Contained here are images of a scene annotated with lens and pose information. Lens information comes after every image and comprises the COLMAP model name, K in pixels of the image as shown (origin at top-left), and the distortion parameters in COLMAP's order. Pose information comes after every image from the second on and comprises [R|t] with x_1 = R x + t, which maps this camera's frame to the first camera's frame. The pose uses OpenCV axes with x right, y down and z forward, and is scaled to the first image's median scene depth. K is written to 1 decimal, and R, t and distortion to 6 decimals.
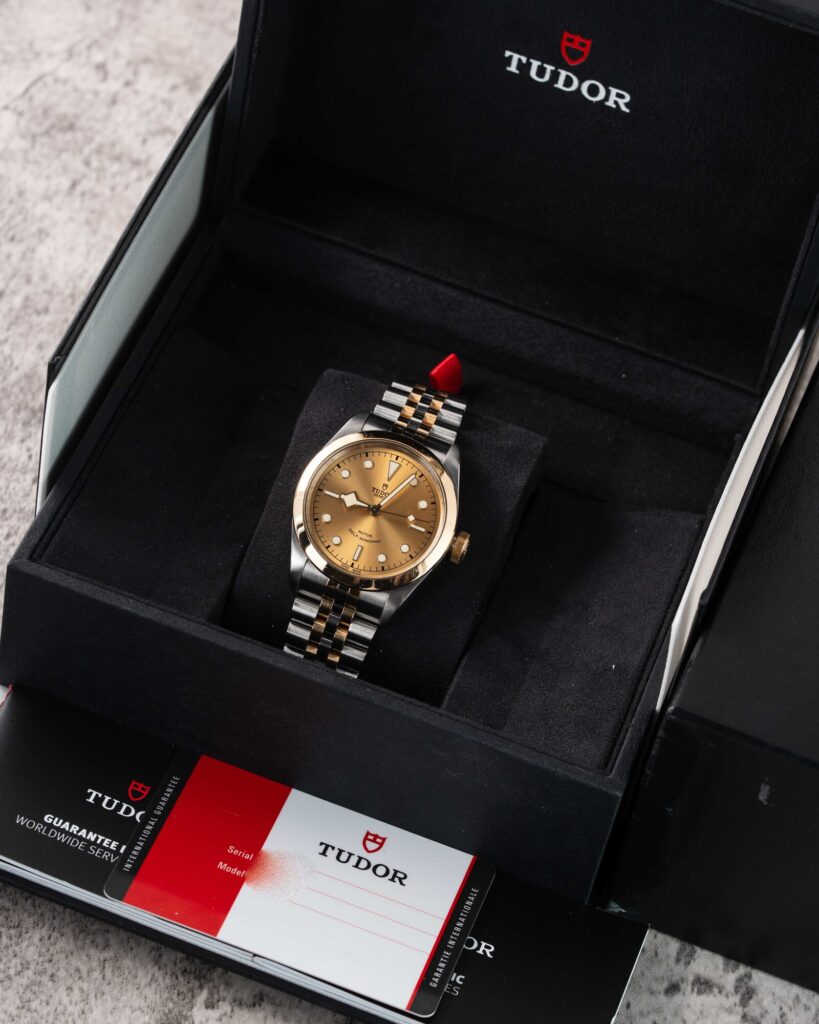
lens RADIAL K [[4826.6, 0, 409.6], [0, 4826.6, 513.3], [0, 0, 1]] dist [0.192704, 0.000000]
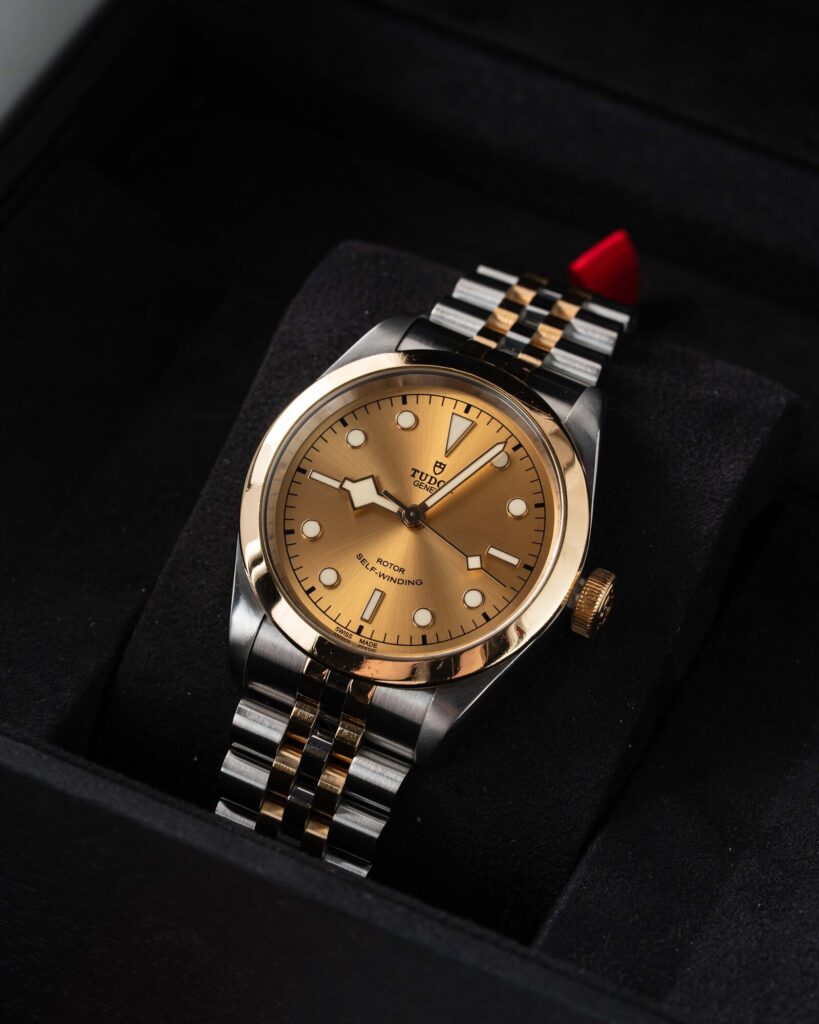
lens RADIAL K [[4826.6, 0, 410.0], [0, 4826.6, 508.8], [0, 0, 1]] dist [0.192704, 0.000000]
pose [[0.994980, 0.032411, -0.094684, 0.036609], [-0.038614, 0.997175, -0.064432, 0.028732], [0.092328, 0.067765, 0.993420, 0.533428]]
